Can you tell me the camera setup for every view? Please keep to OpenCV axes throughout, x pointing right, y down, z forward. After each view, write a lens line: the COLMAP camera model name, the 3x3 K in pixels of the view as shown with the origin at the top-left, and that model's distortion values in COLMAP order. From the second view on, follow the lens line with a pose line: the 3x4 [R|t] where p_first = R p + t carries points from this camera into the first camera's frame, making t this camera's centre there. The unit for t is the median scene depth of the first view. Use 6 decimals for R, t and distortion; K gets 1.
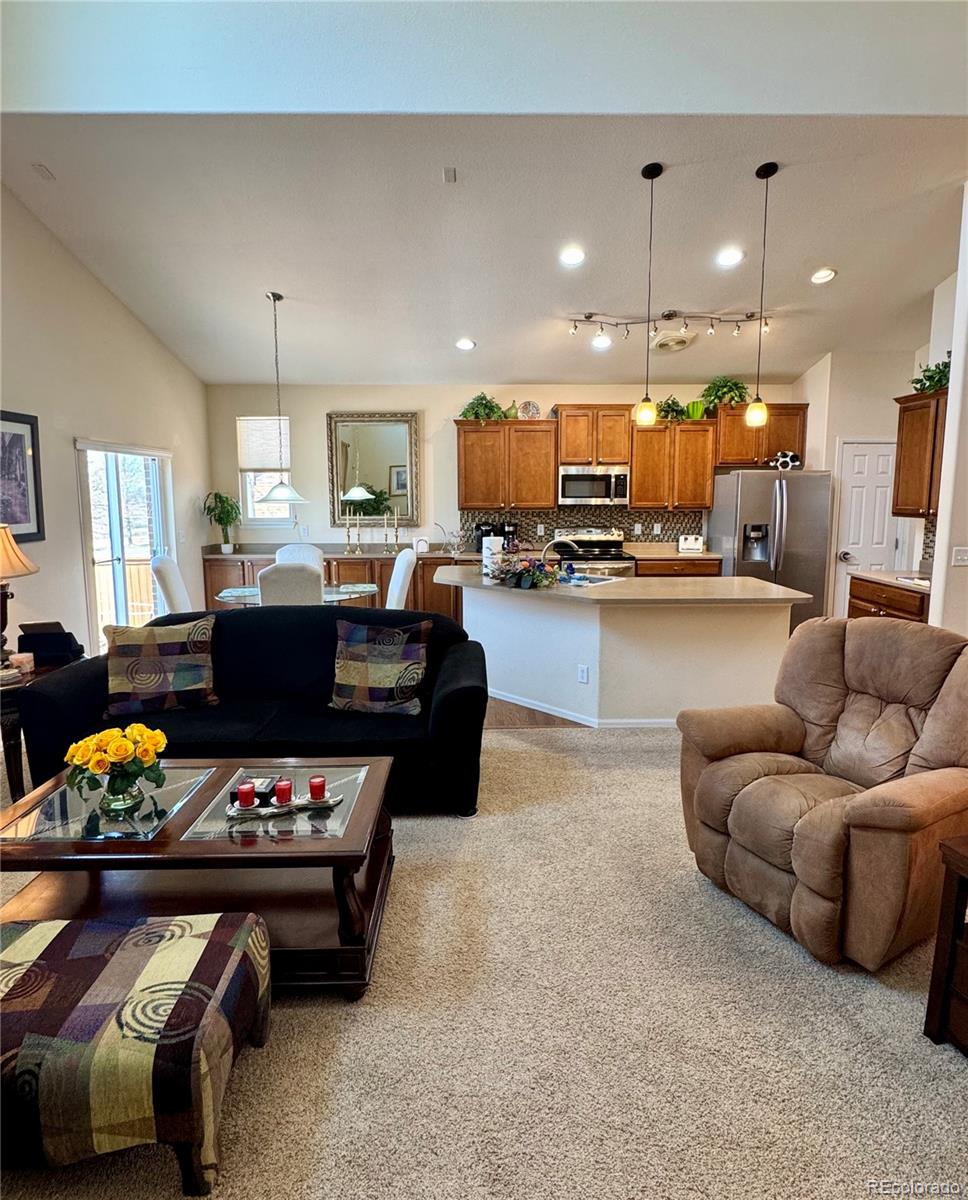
lens RADIAL K [[639.4, 0, 493.1], [0, 639.4, 568.2], [0, 0, 1]] dist [-0.003117, -0.000118]
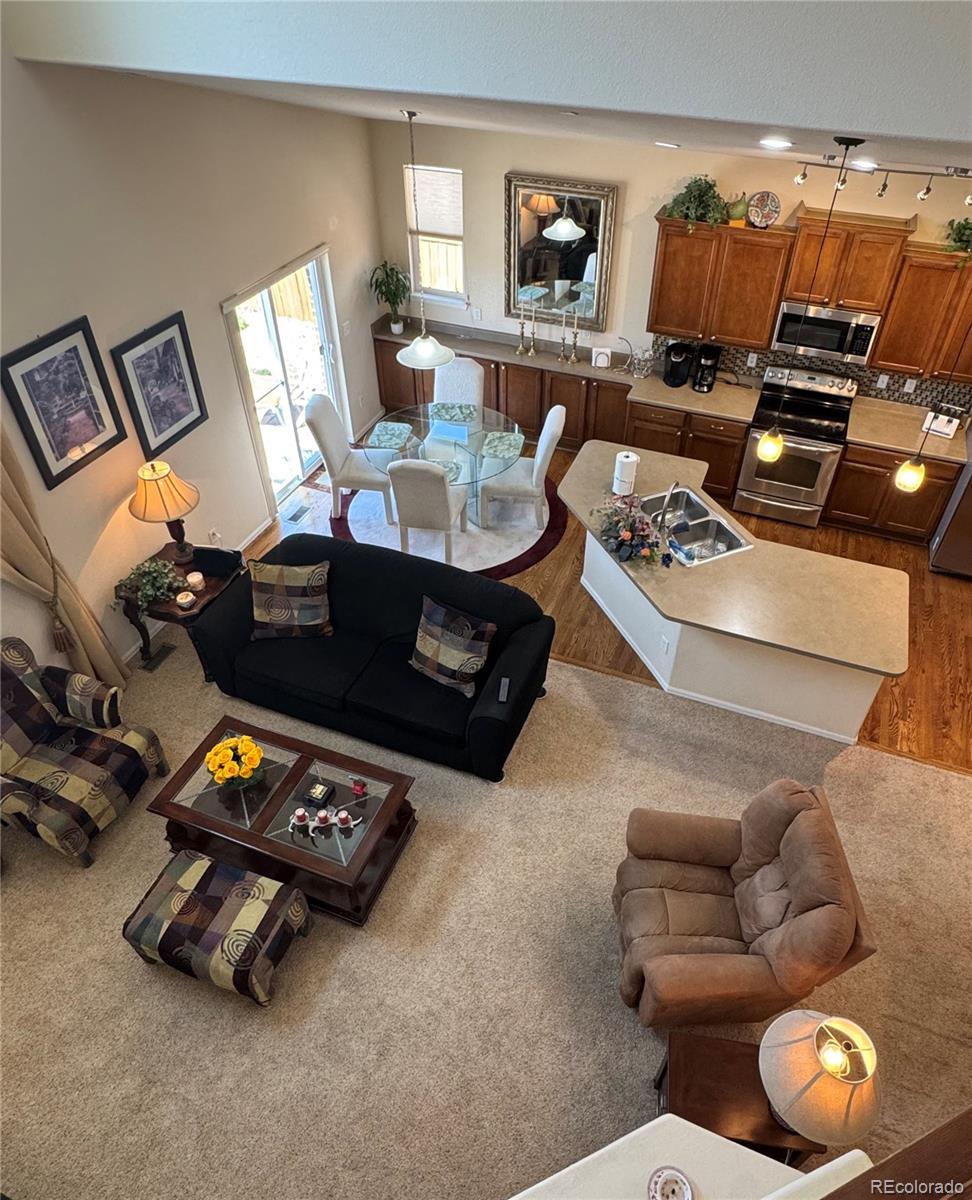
lens RADIAL K [[801.3, 0, 517.6], [0, 801.3, 596.5], [0, 0, 1]] dist [-0.002635, -0.000912]
pose [[0.926287, 0.261216, -0.271585, 0.160694], [-0.062105, 0.816705, 0.573703, -0.395151], [0.371666, -0.514547, 0.772726, -0.021503]]
